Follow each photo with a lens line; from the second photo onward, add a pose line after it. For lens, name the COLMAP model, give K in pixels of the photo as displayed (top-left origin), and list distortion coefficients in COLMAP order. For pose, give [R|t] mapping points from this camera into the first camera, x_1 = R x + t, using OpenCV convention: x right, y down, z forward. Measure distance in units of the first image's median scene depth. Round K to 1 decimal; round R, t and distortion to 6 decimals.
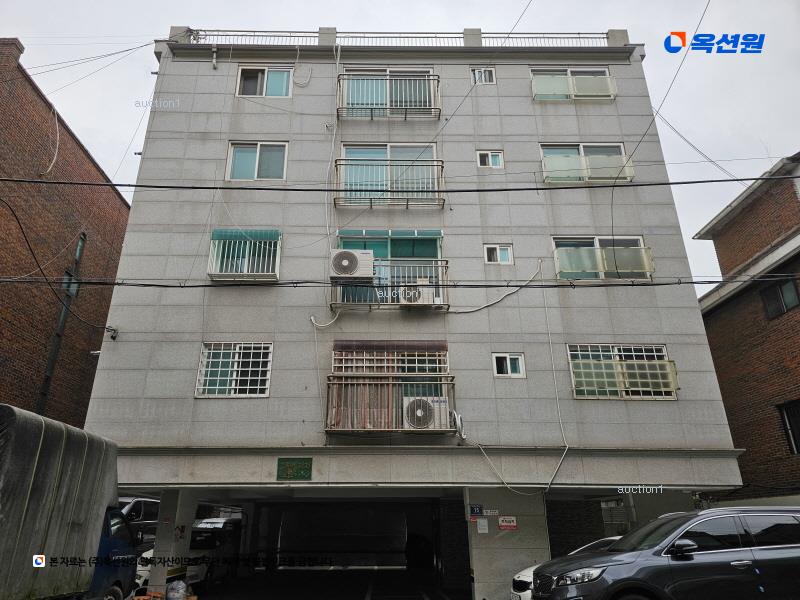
lens RADIAL K [[546.9, 0, 385.0], [0, 546.9, 302.3], [0, 0, 1]] dist [0.091587, -0.112226]
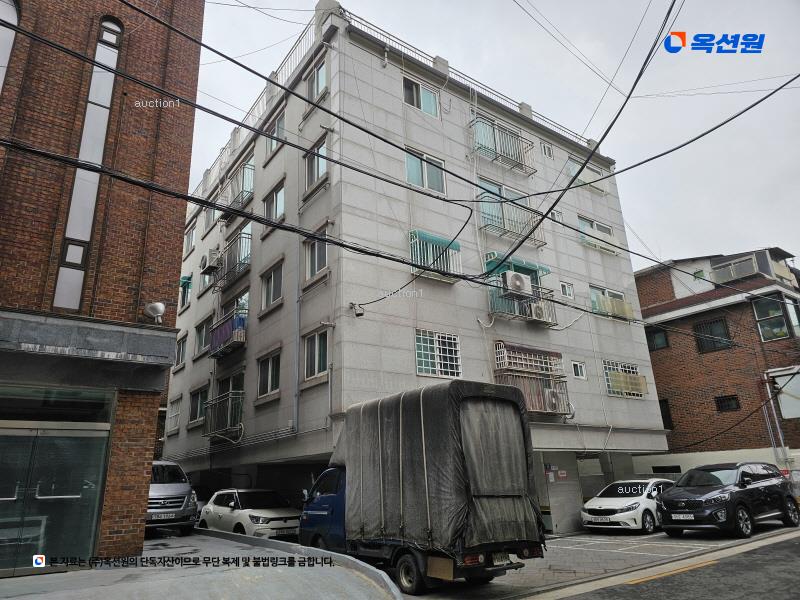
lens RADIAL K [[547.9, 0, 400.0], [0, 547.9, 300.0], [0, 0, 1]] dist [0.069396, -0.114870]
pose [[0.813407, 0.157167, 0.560061, -1.054624], [-0.189144, 0.981949, -0.000857, 0.022145], [-0.550086, -0.105235, 0.828451, 0.062477]]
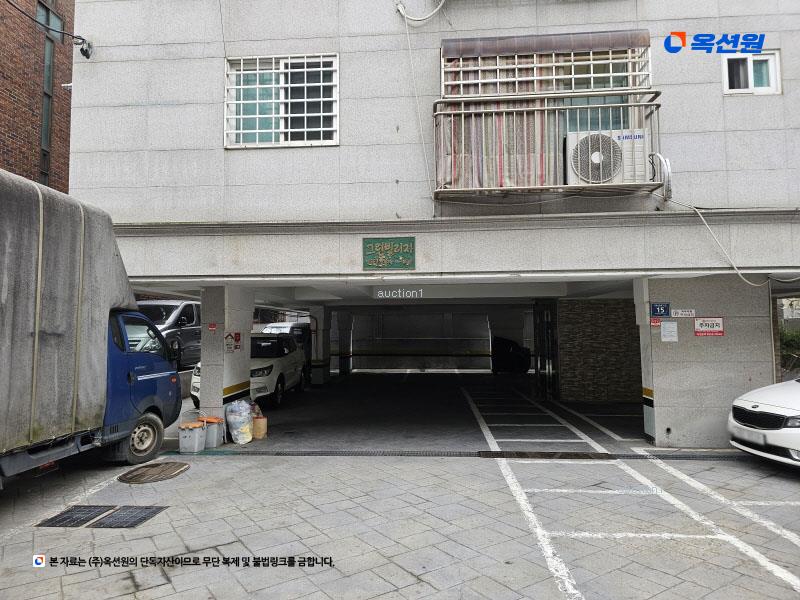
lens RADIAL K [[546.9, 0, 385.0], [0, 546.9, 302.3], [0, 0, 1]] dist [0.091587, -0.112226]
pose [[0.995702, -0.011635, -0.091885, -0.104625], [0.041328, 0.943651, 0.328352, 0.137993], [0.082887, -0.330738, 0.940076, 0.358982]]
